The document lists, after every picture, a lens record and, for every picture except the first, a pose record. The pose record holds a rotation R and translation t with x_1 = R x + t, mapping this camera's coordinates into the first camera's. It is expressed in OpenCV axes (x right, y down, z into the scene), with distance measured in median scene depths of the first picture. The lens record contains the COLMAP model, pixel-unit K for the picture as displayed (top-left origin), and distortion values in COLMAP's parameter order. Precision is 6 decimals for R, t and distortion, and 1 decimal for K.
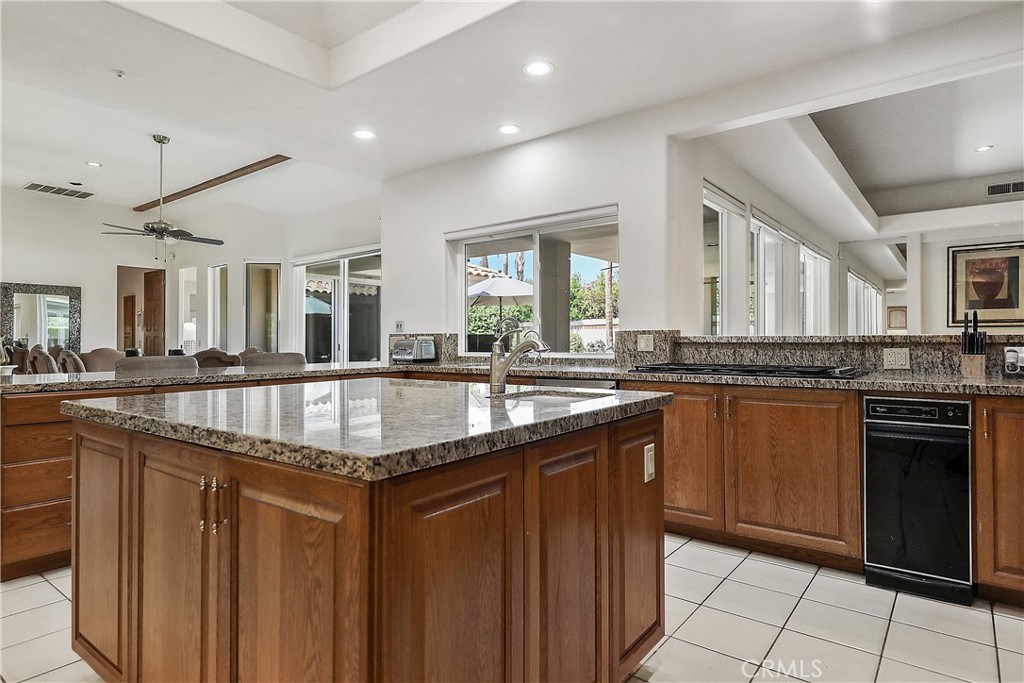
lens RADIAL K [[564.5, 0, 512.0], [0, 564.5, 341.5], [0, 0, 1]] dist [0.003571, 0.000135]
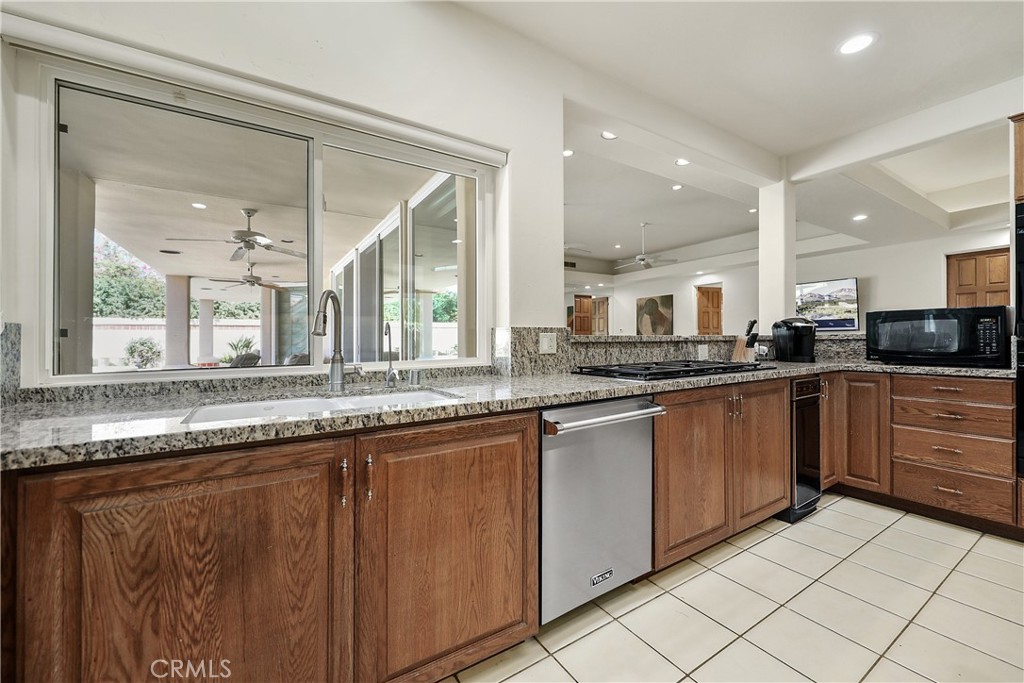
lens RADIAL K [[406.6, 0, 512.0], [0, 406.6, 341.5], [0, 0, 1]] dist [0.014950, 0.000087]
pose [[0.335023, -0.003536, 0.942203, -0.331977], [0.010783, 0.999942, -0.000081, -0.000328], [-0.942148, 0.010187, 0.335042, 0.892486]]
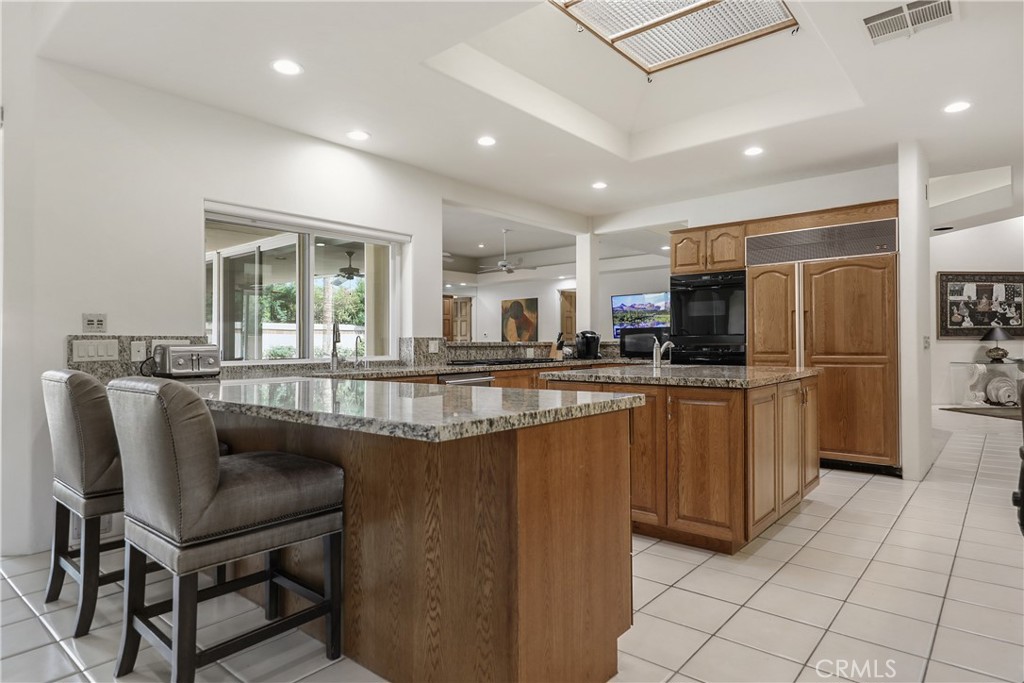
lens RADIAL K [[592.7, 0, 512.0], [0, 592.7, 341.5], [0, 0, 1]] dist [-0.000895, -0.000927]
pose [[0.043545, 0.008140, 0.999018, -1.207955], [0.010857, 0.999904, -0.008620, 0.004621], [-0.998992, 0.011221, 0.043453, 0.785583]]
